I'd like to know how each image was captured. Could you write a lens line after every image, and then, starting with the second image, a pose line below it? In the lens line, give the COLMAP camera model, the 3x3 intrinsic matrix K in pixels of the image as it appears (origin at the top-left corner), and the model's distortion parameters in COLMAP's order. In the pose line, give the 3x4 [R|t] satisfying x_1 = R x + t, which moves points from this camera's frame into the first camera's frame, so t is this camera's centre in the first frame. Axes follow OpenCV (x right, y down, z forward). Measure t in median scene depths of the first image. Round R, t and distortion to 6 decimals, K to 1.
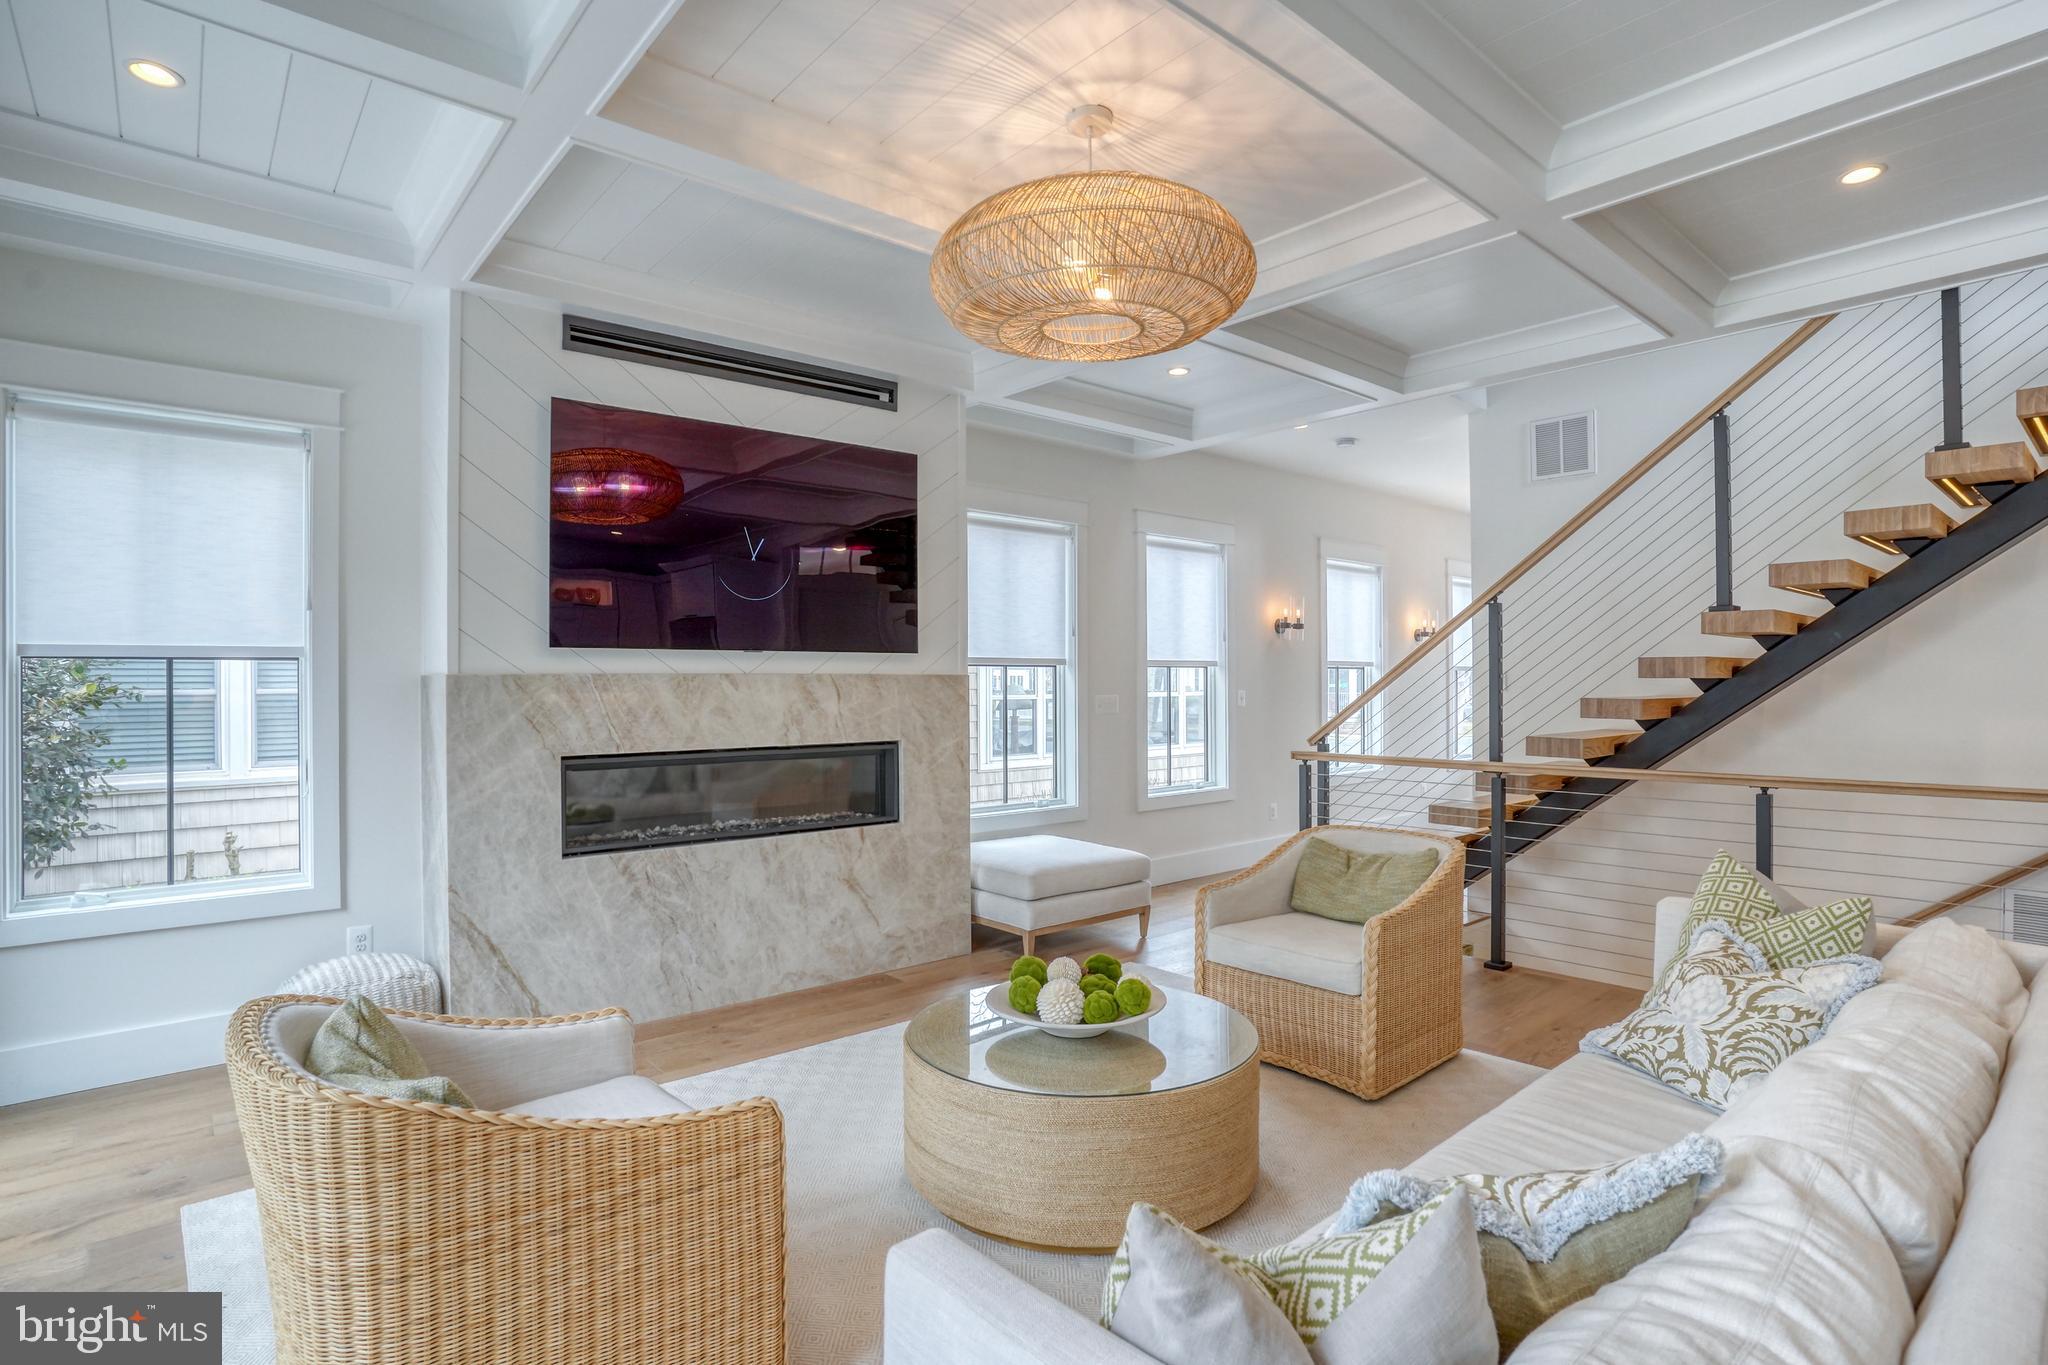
lens RADIAL K [[1032.5, 0, 1018.7], [0, 1032.5, 676.6], [0, 0, 1]] dist [-0.056726, 0.024319]
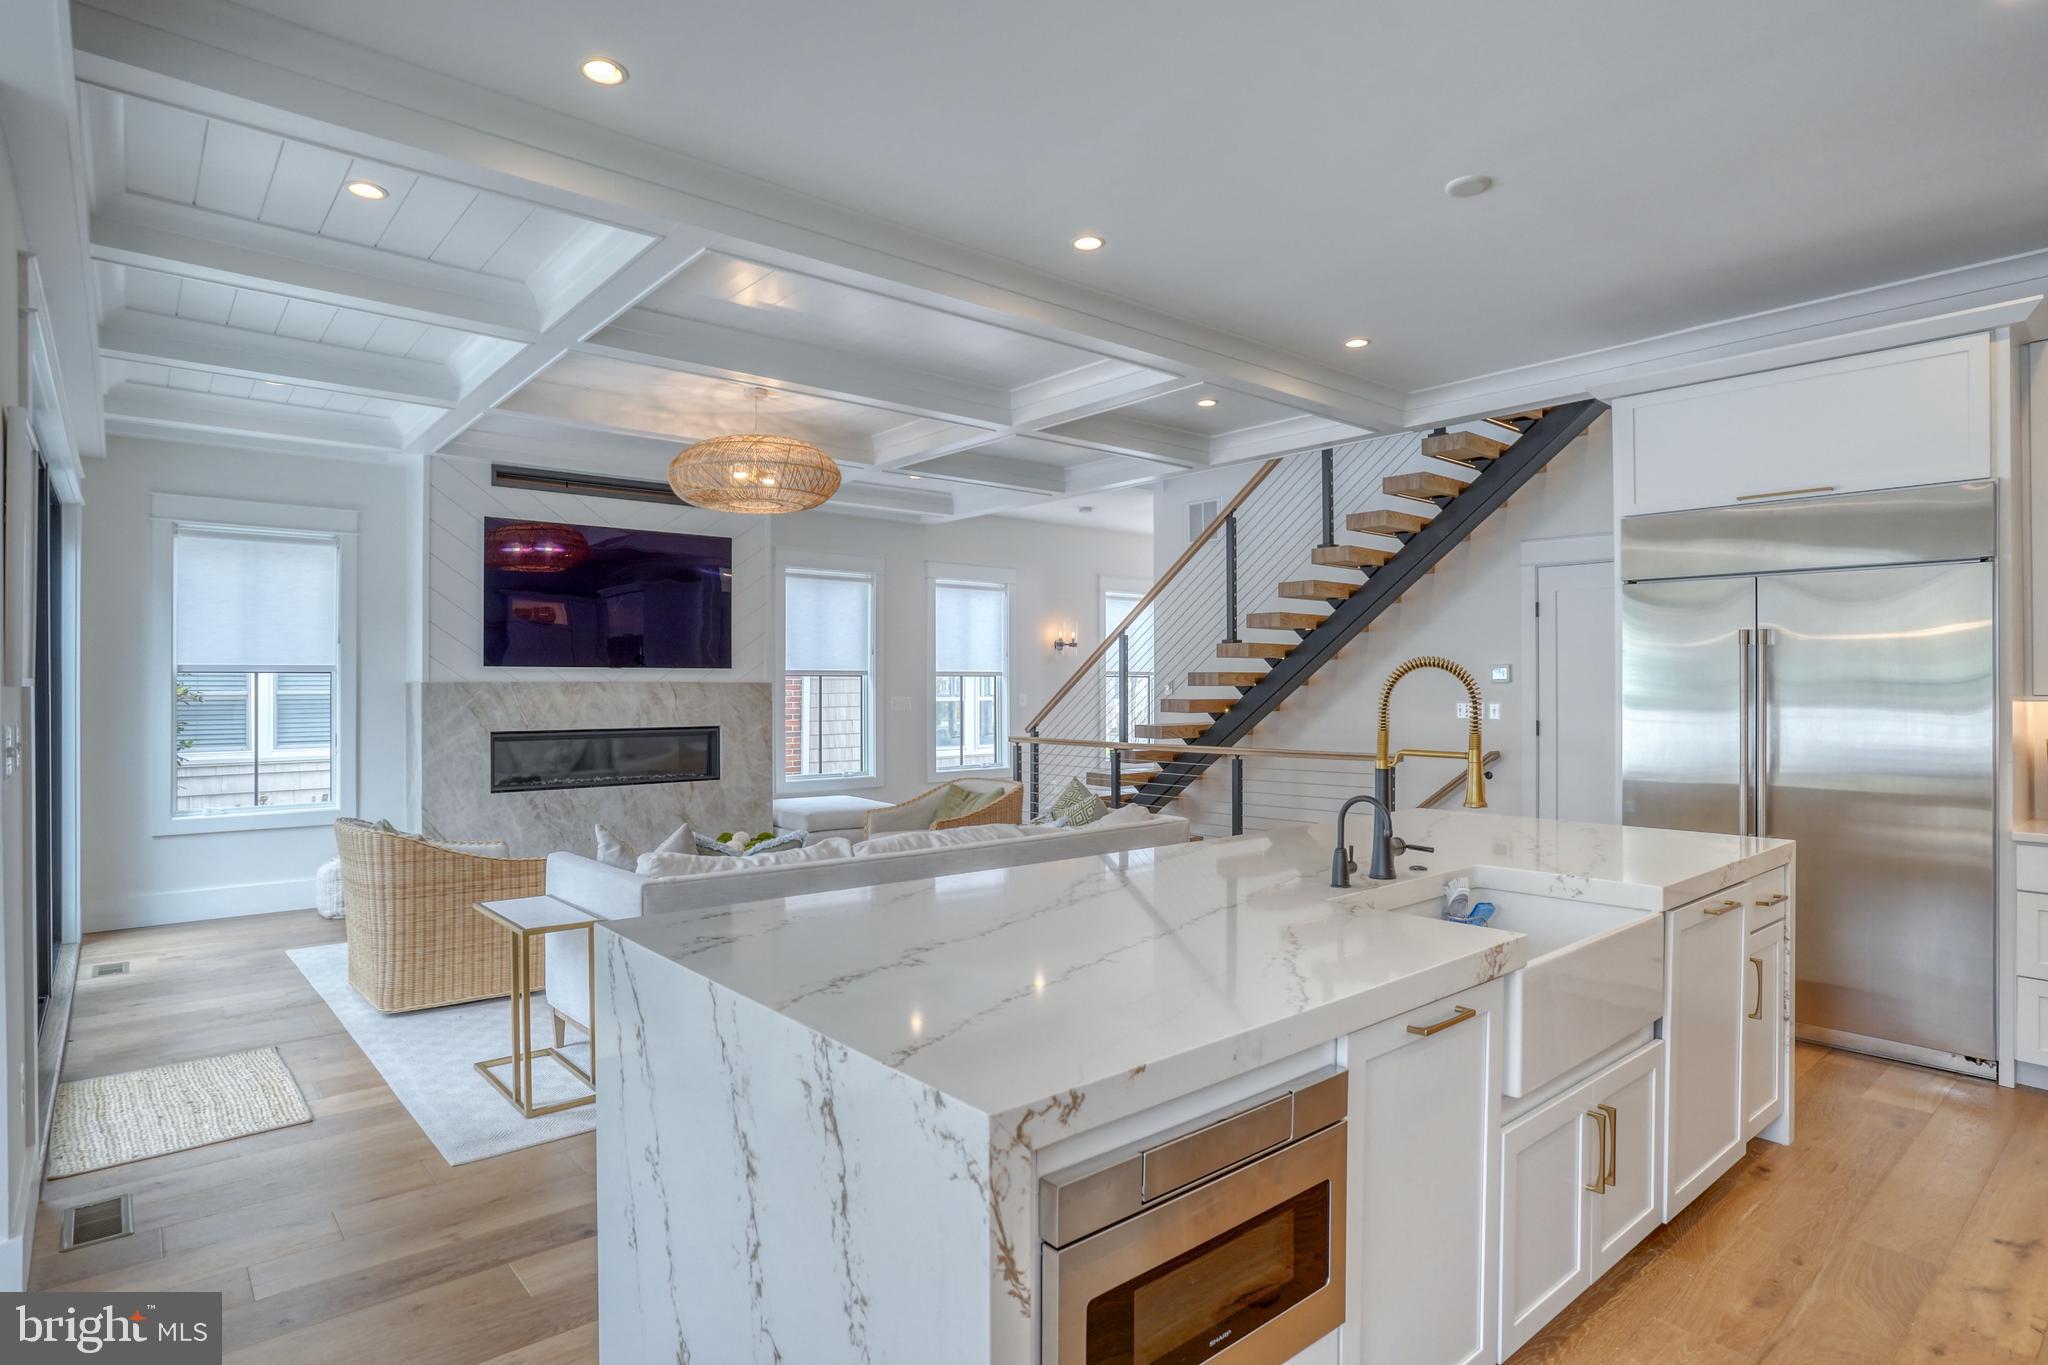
lens RADIAL K [[1089.7, 0, 1016.8], [0, 1089.7, 676.8], [0, 0, 1]] dist [-0.023088, 0.009046]
pose [[0.999952, 0.002061, -0.009571, 0.367951], [-0.002100, 0.999989, -0.004147, -0.004903], [0.009562, 0.004167, 0.999946, -0.656040]]
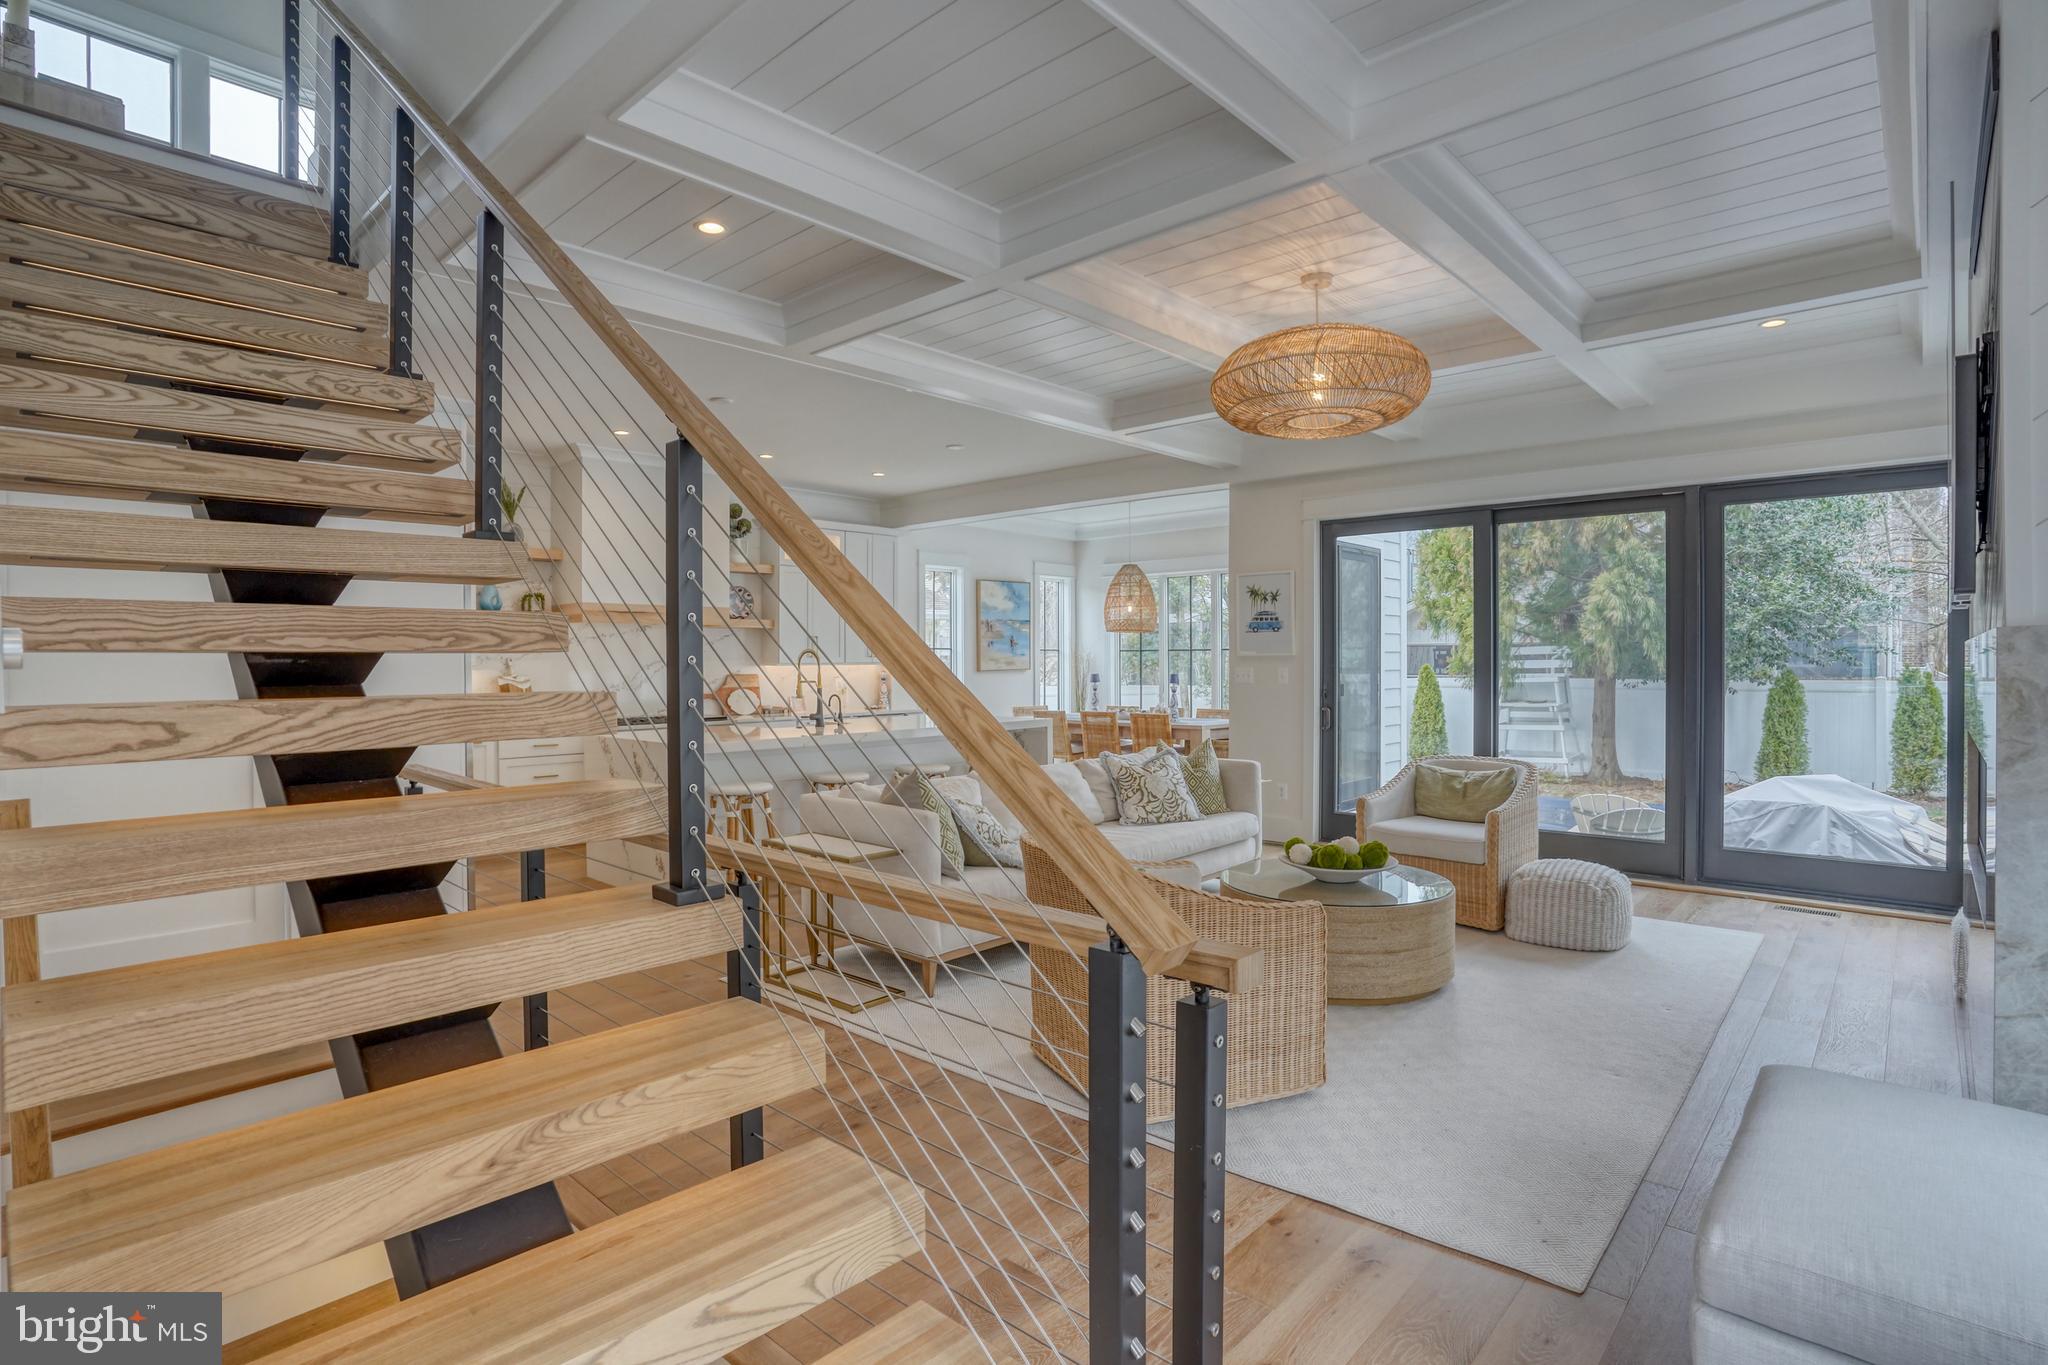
lens RADIAL K [[1032.5, 0, 1024.1], [0, 1032.5, 677.7], [0, 0, 1]] dist [-0.056726, 0.024319]
pose [[-0.992103, 0.006138, -0.125274, 0.423342], [0.003899, 0.999828, 0.018105, 0.003097], [0.125363, 0.017474, -0.991957, 1.504853]]
